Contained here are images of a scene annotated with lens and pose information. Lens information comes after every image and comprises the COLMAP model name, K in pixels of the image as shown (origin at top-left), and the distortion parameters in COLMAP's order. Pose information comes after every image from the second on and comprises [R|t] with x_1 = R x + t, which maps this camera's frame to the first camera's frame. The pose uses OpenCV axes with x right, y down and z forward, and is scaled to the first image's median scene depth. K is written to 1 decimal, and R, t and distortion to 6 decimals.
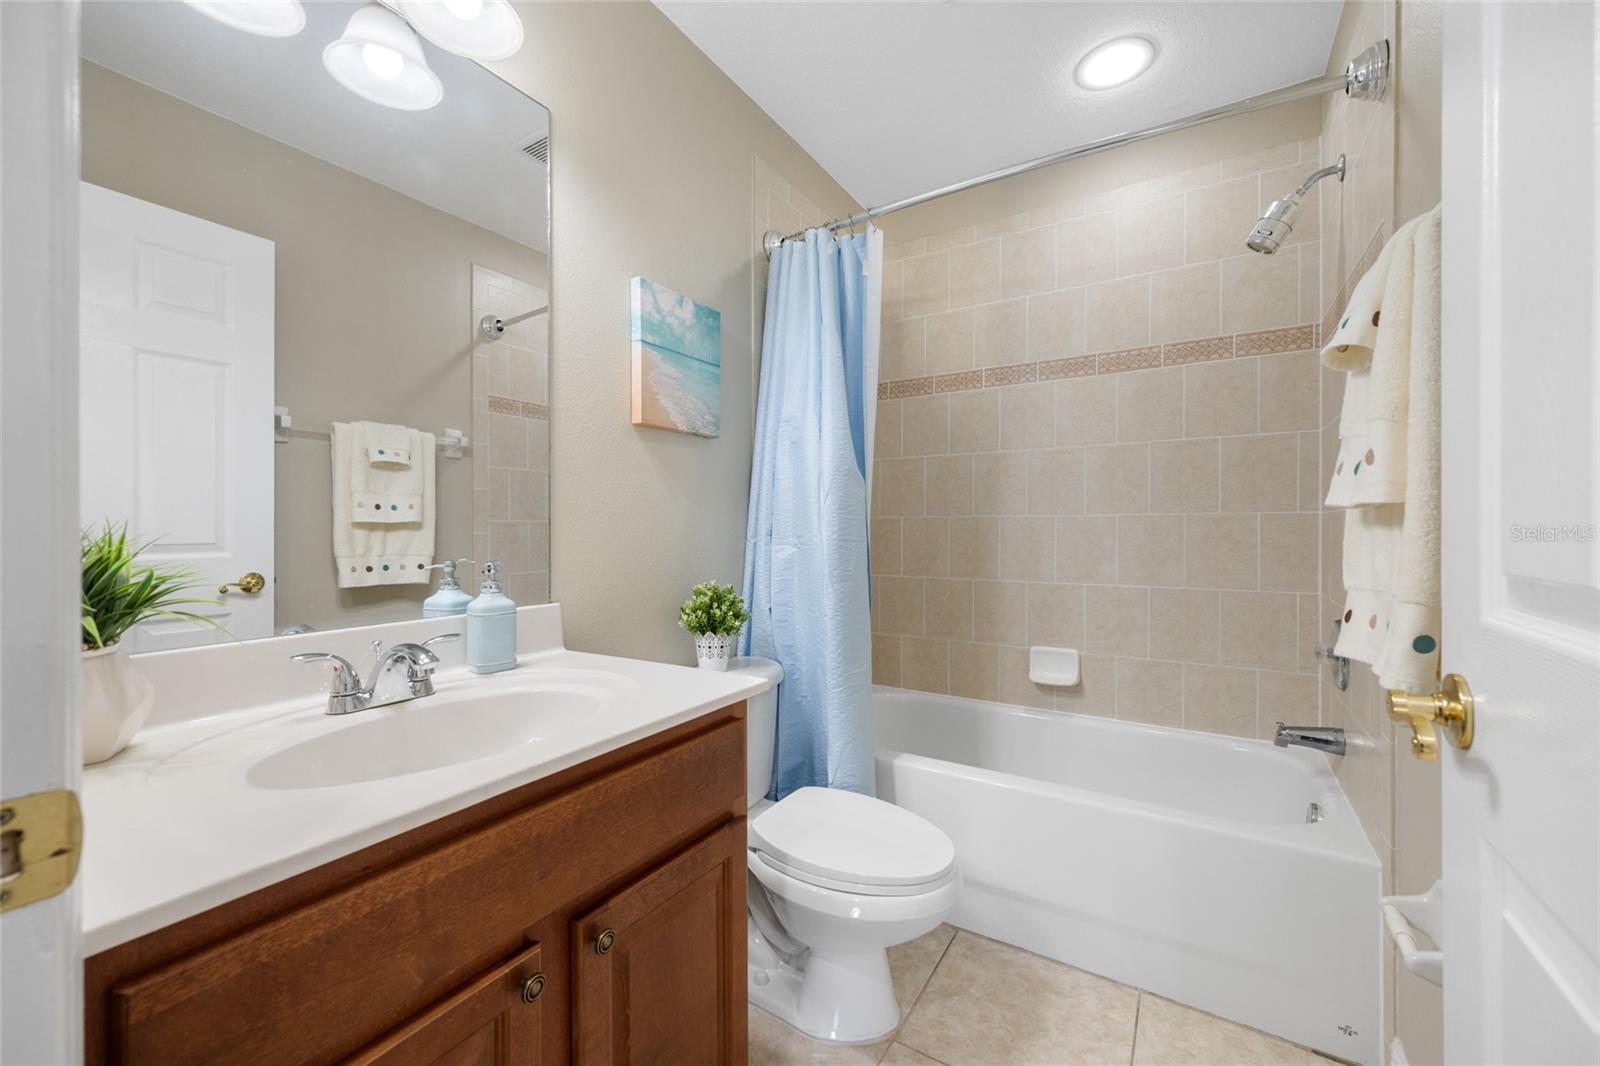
lens RADIAL K [[627.2, 0, 801.6], [0, 627.2, 526.0], [0, 0, 1]] dist [0.006450, 0.000058]
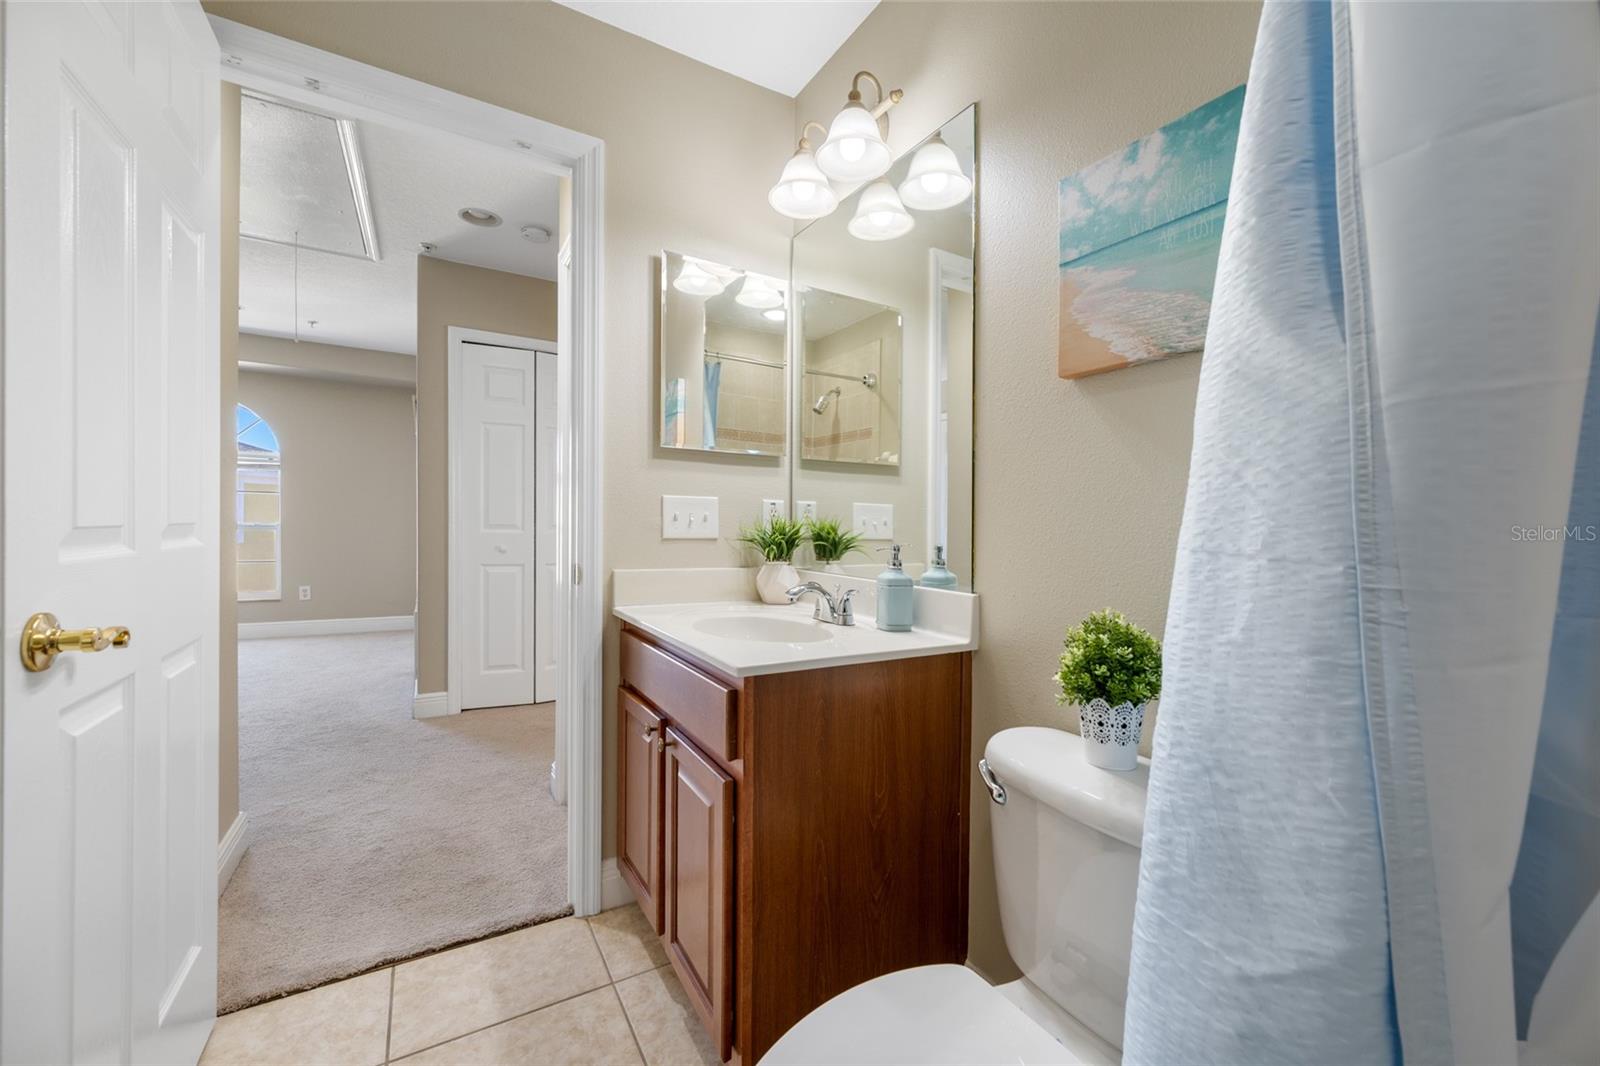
lens RADIAL K [[627.2, 0, 801.6], [0, 627.2, 526.0], [0, 0, 1]] dist [0.006450, 0.000058]
pose [[-0.455709, 0.002901, -0.890124, 0.509440], [-0.018450, 0.999749, 0.012704, 0.006999], [0.889938, 0.022212, -0.455541, 1.005134]]
